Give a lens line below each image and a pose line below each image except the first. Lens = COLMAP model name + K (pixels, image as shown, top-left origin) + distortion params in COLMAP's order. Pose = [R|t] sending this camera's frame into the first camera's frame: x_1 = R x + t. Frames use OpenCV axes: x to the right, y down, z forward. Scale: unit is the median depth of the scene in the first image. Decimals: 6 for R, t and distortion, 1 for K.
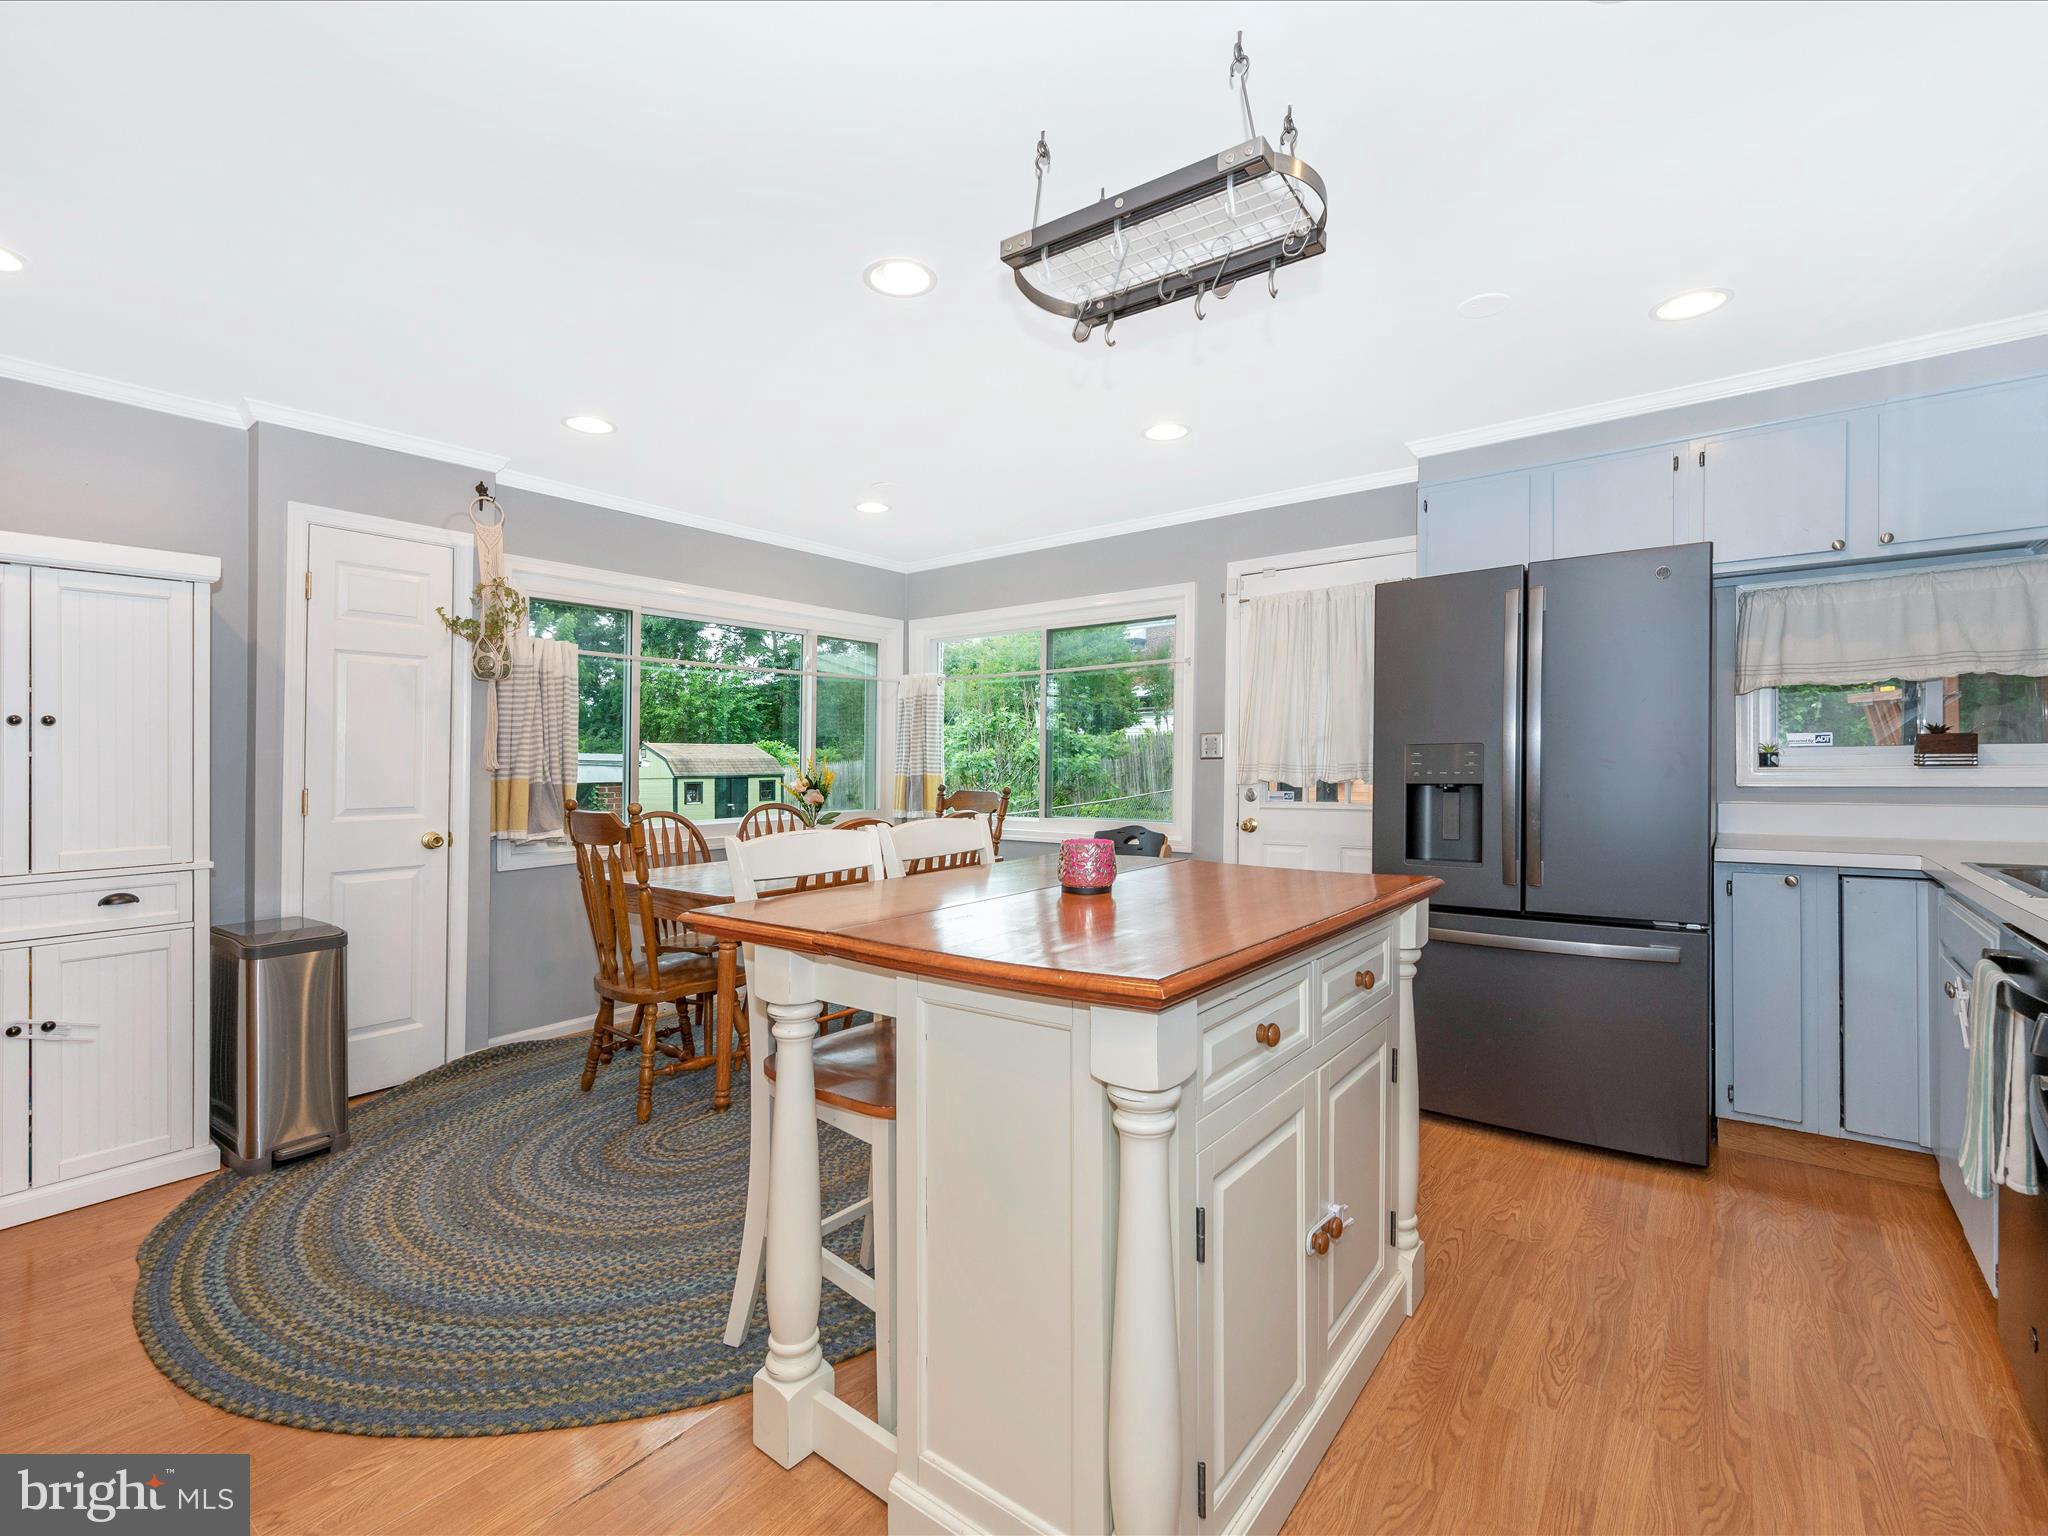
lens RADIAL K [[904.5, 0, 993.9], [0, 904.5, 739.2], [0, 0, 1]] dist [0.006717, -0.002474]
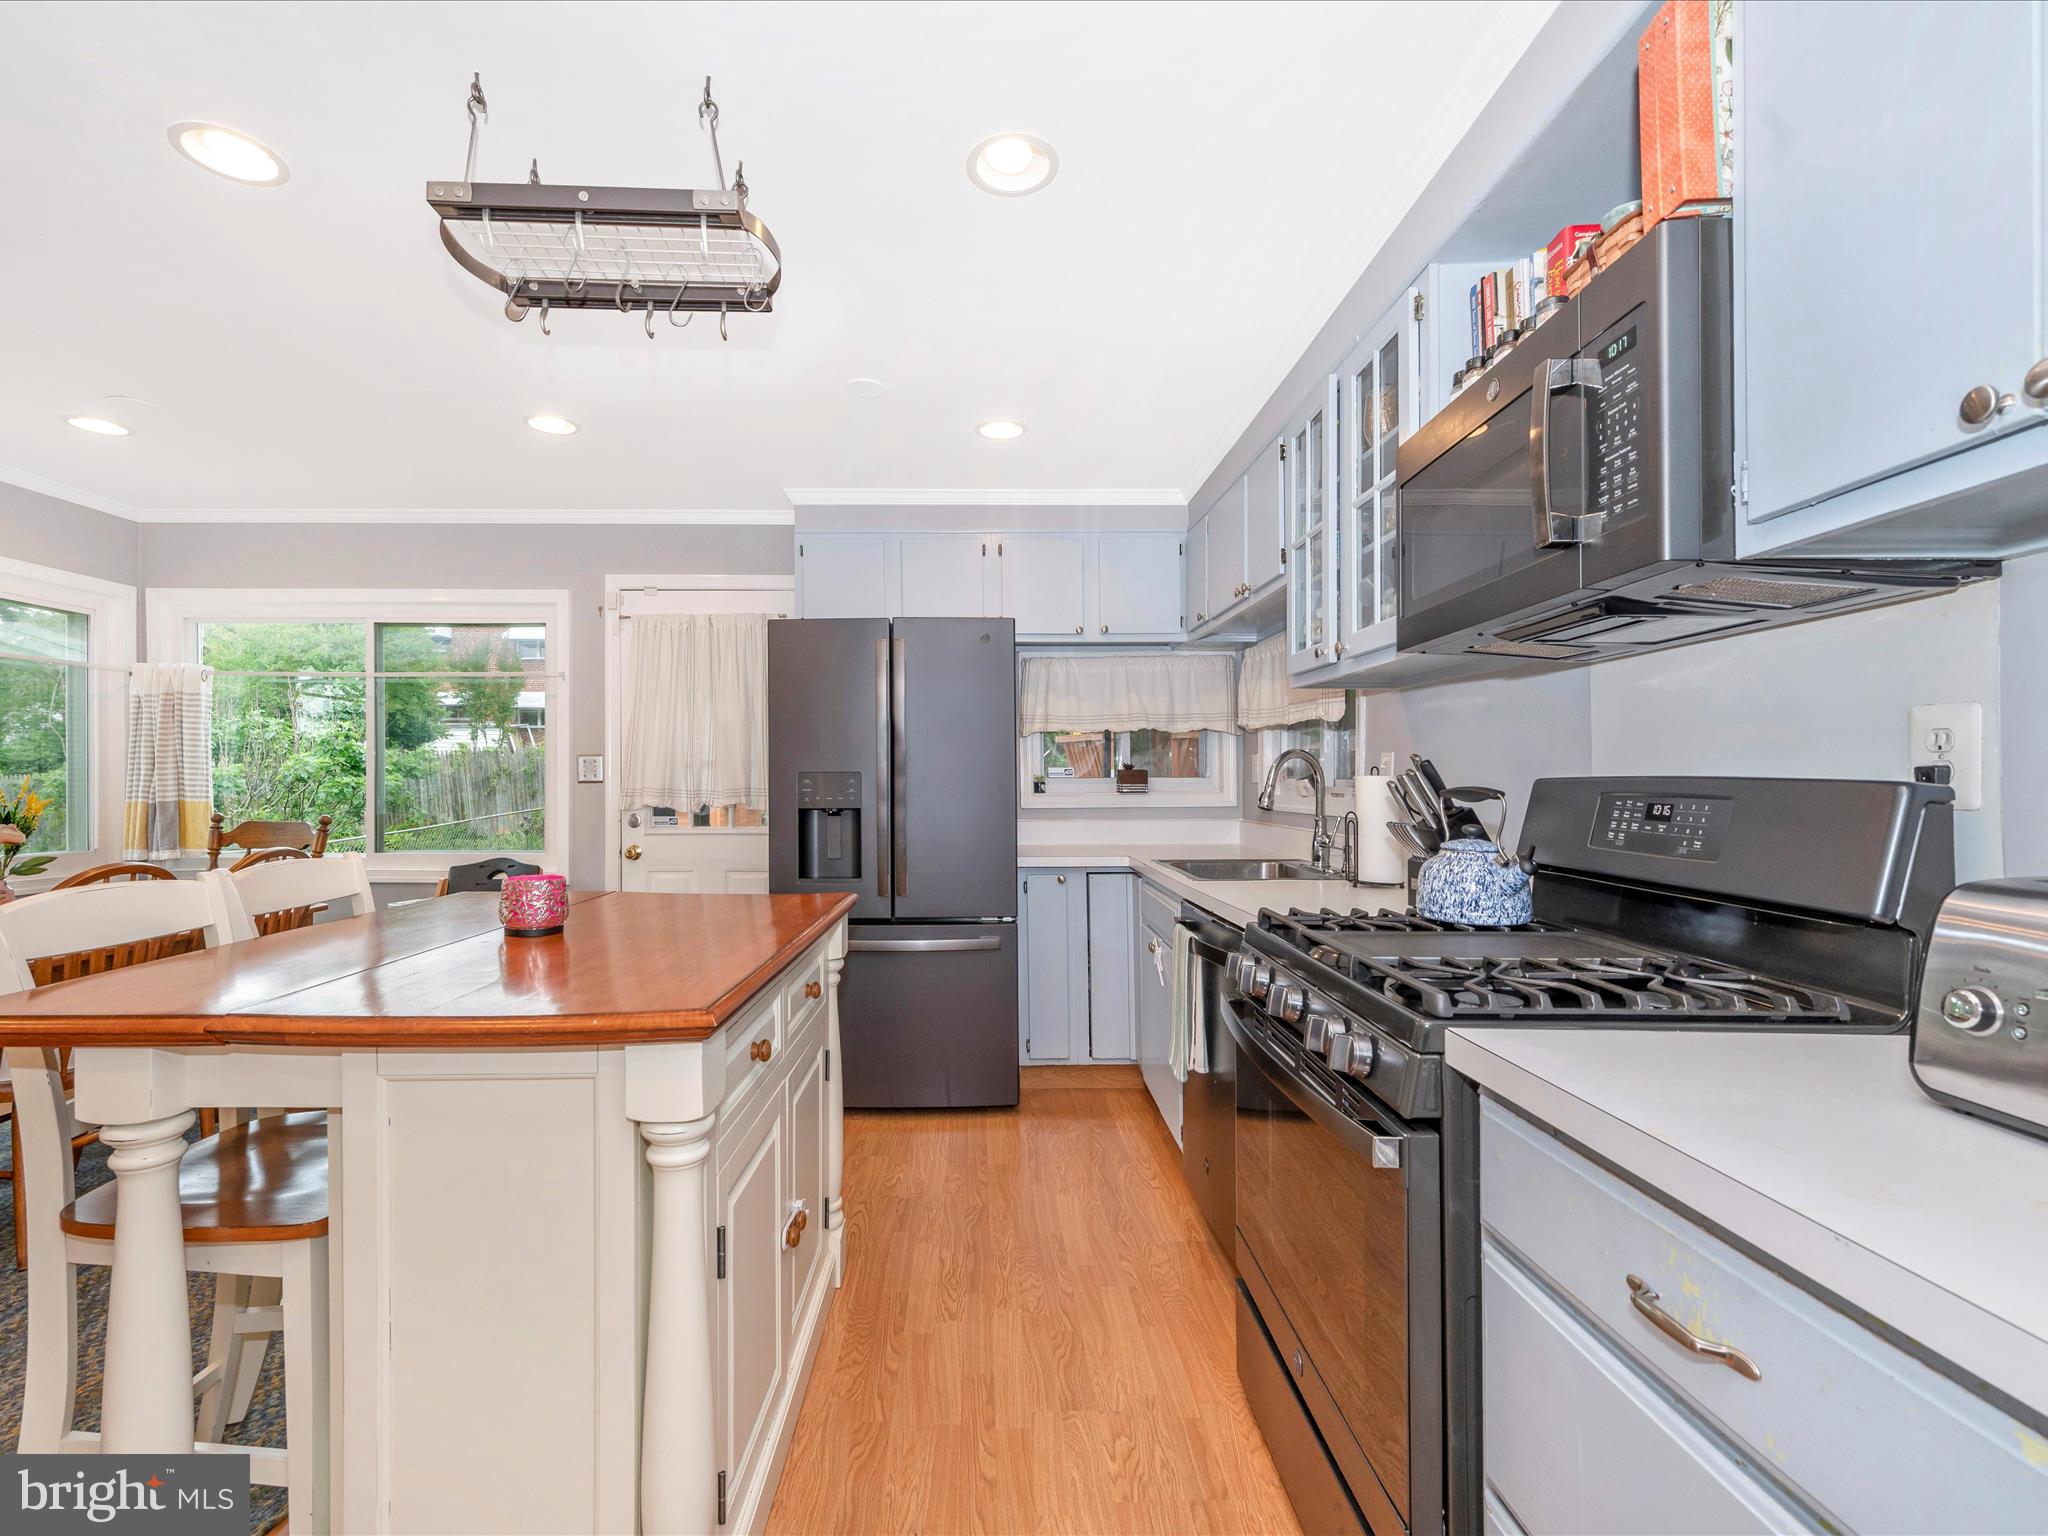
lens RADIAL K [[946.1, 0, 960.3], [0, 946.1, 743.8], [0, 0, 1]] dist [0.002018, -0.002100]
pose [[0.788036, 0.033418, 0.614721, -0.075236], [-0.023031, 0.999427, -0.024807, -0.004022], [-0.615198, 0.005392, 0.788354, -0.007101]]
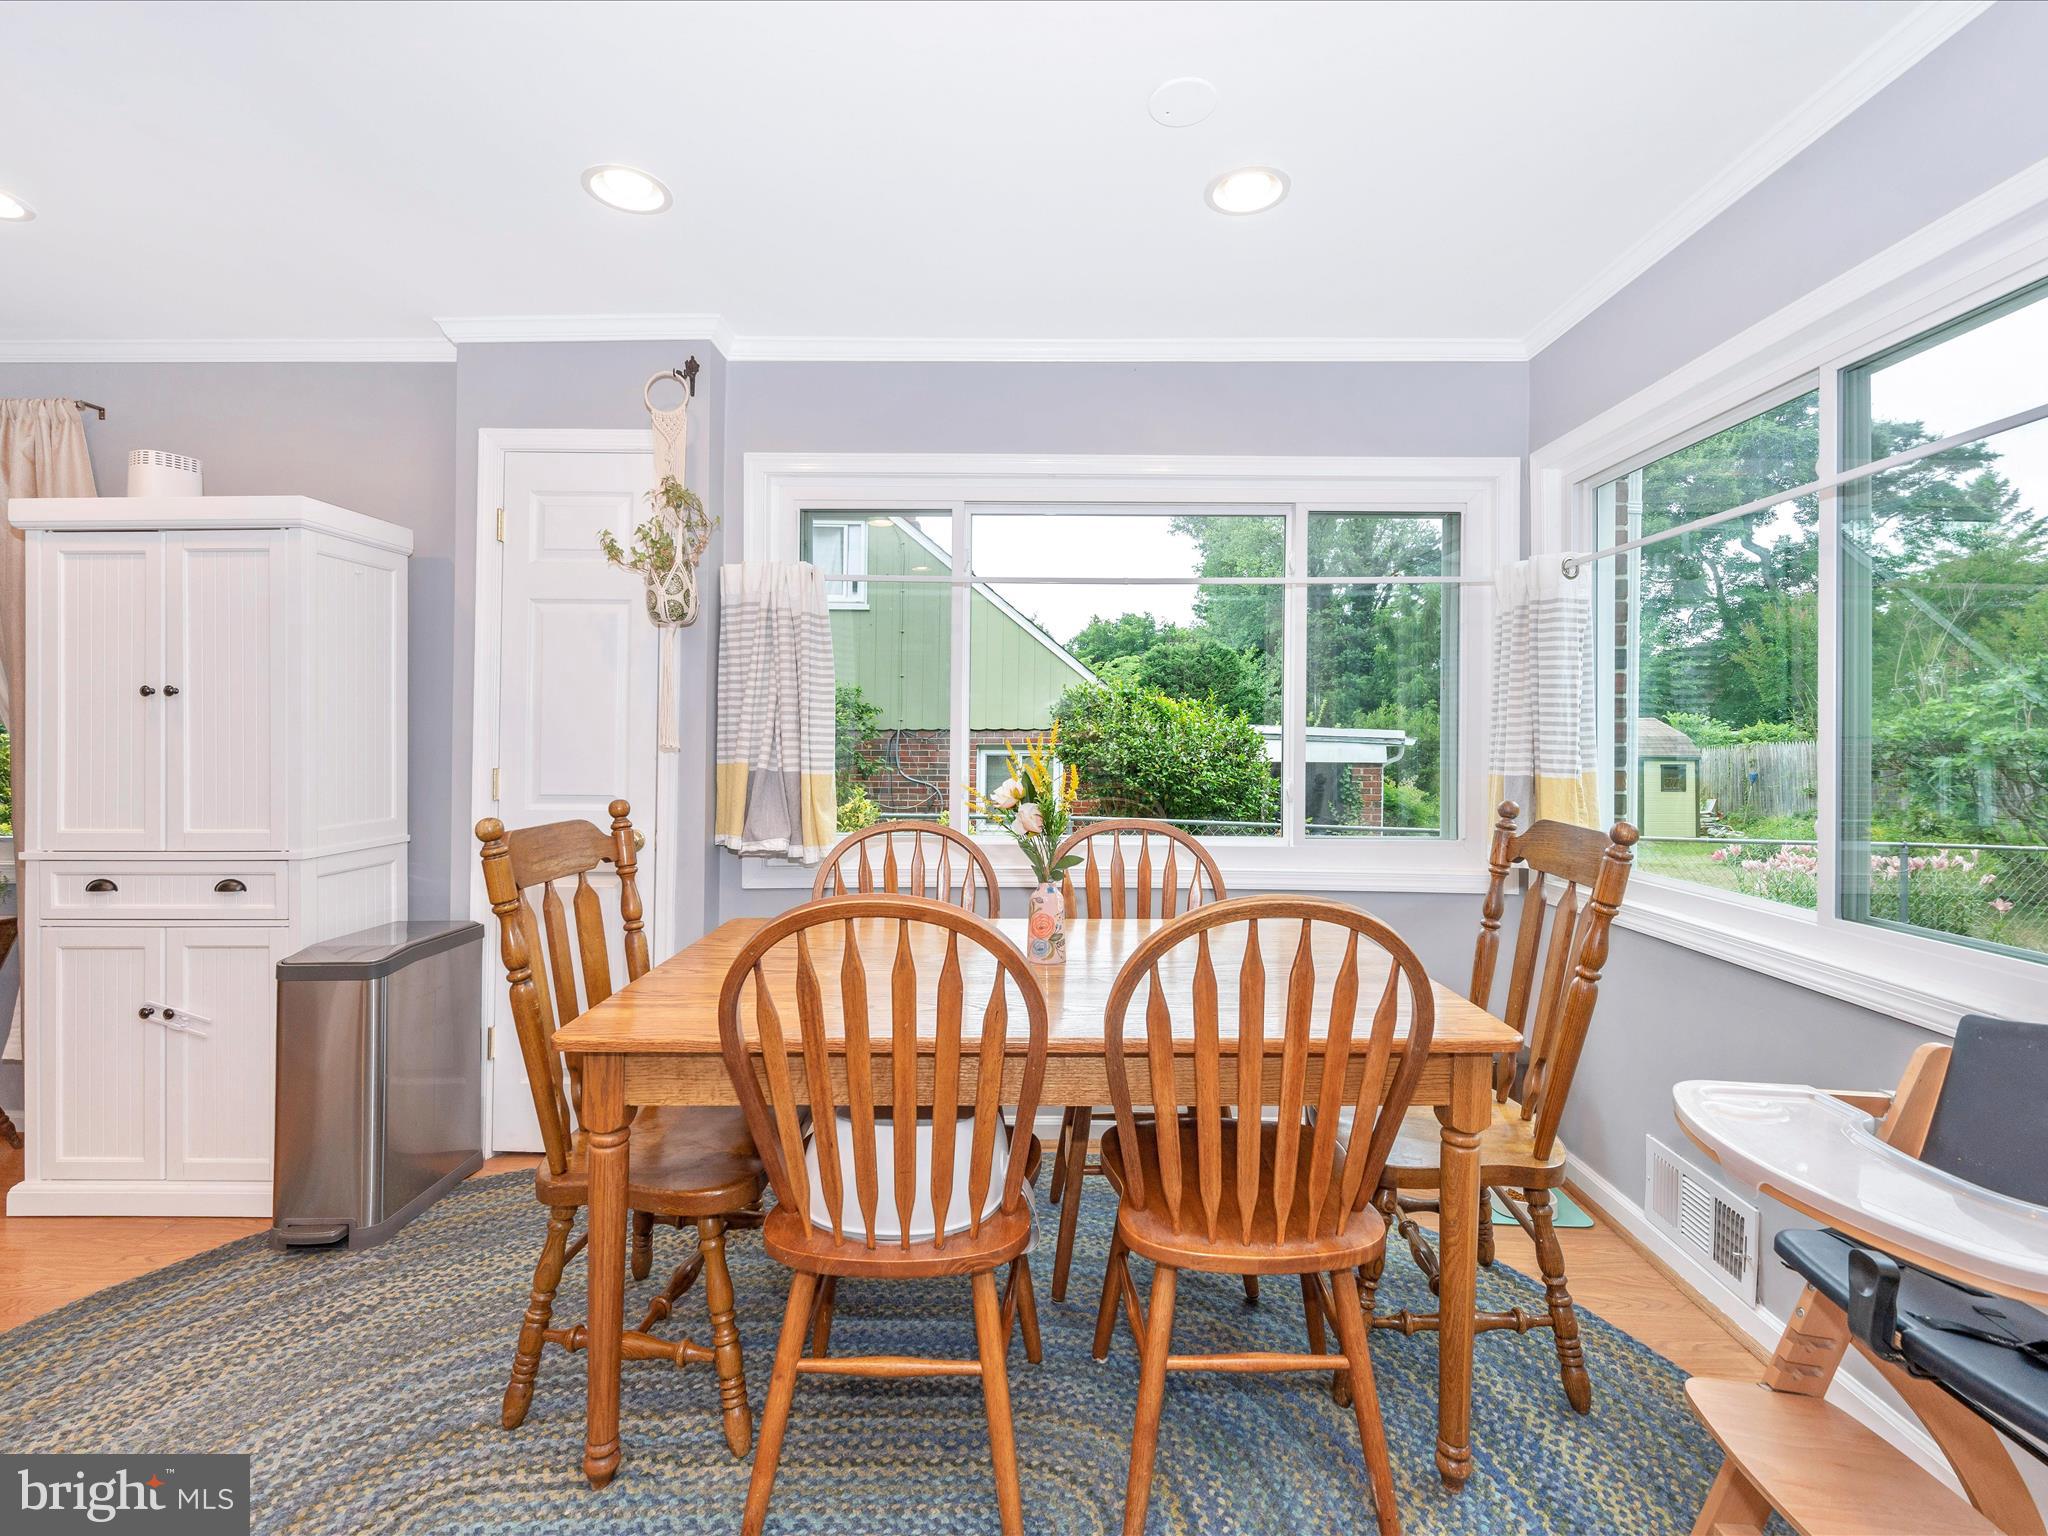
lens RADIAL K [[904.5, 0, 1036.2], [0, 904.5, 728.9], [0, 0, 1]] dist [0.006717, -0.002474]
pose [[0.617989, 0.001919, -0.786184, 0.186030], [0.010218, 0.999893, 0.010472, 0.012457], [0.786120, -0.014505, 0.617904, 0.790194]]
